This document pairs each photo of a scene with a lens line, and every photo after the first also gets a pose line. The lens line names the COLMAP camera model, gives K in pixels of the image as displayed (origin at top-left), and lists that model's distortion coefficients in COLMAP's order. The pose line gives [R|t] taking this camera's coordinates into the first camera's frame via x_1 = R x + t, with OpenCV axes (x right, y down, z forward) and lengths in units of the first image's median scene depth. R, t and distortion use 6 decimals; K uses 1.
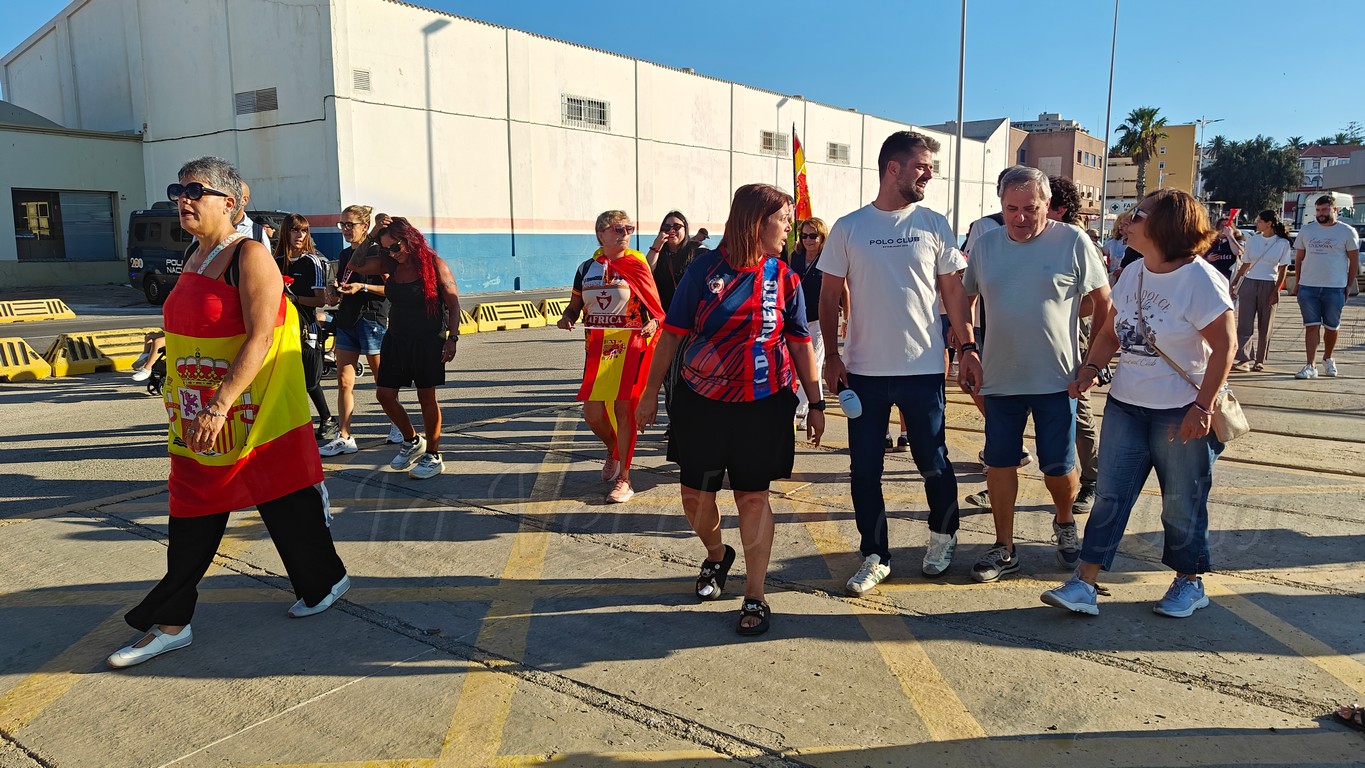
lens RADIAL K [[948.0, 0, 693.4], [0, 948.0, 366.7], [0, 0, 1]] dist [0.022327, -0.014841]
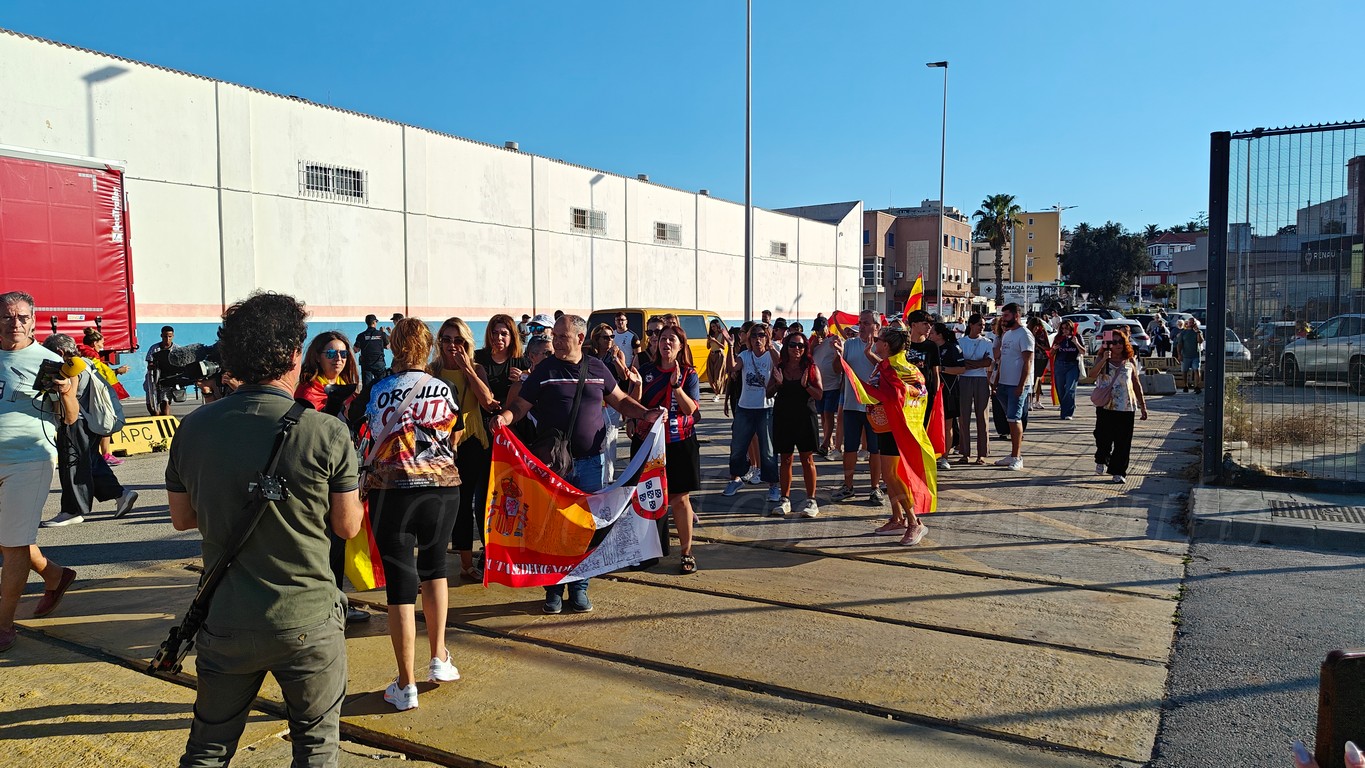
lens RADIAL K [[948.0, 0, 693.4], [0, 948.0, 366.7], [0, 0, 1]] dist [0.022327, -0.014841]
pose [[0.994803, -0.007222, 0.101559, 0.092991], [0.015800, 0.996348, -0.083913, -0.017469], [-0.100582, 0.085081, 0.991284, 0.094430]]
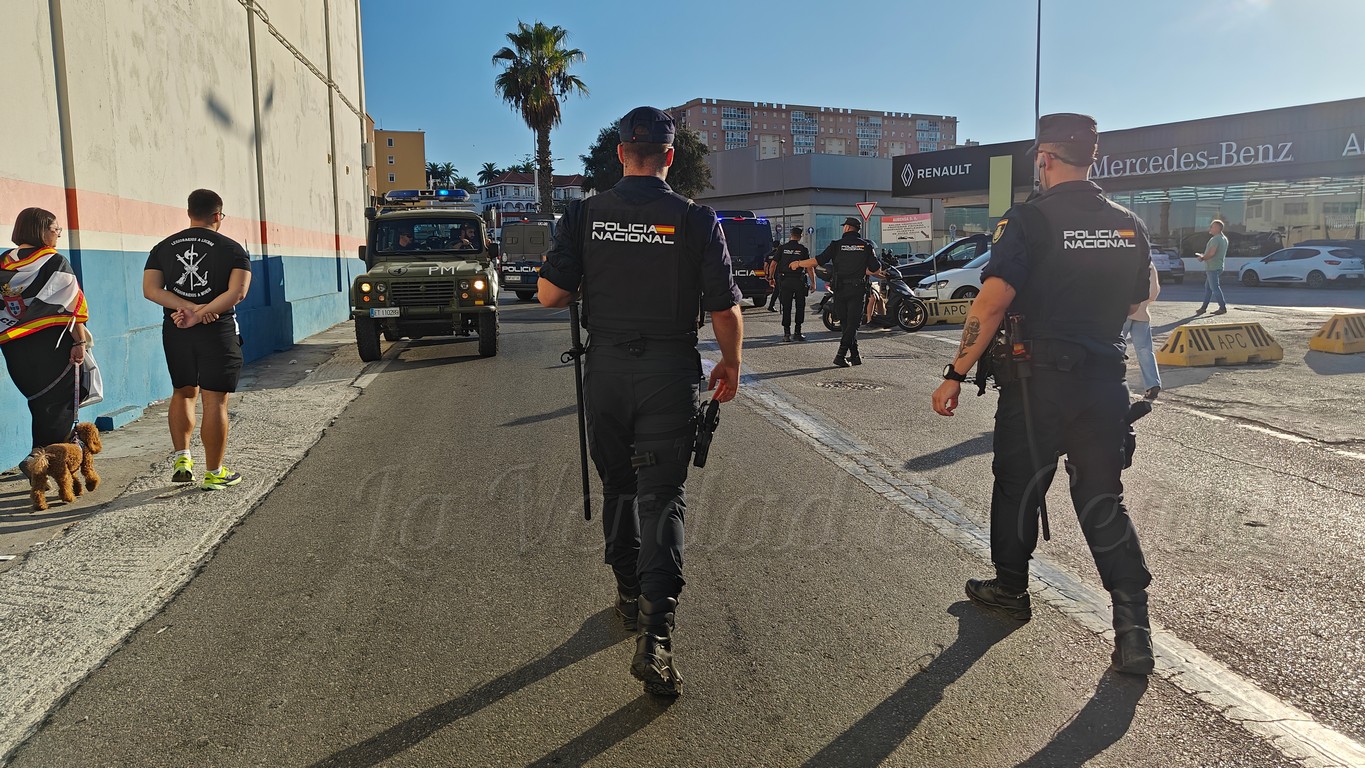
lens RADIAL K [[961.0, 0, 691.9], [0, 961.0, 367.1], [0, 0, 1]] dist [0.010524, -0.003054]
pose [[0.685554, -0.084197, 0.723136, 0.247813], [0.106396, 0.994212, 0.014893, -0.153714], [-0.720205, 0.066729, 0.690545, 1.126500]]
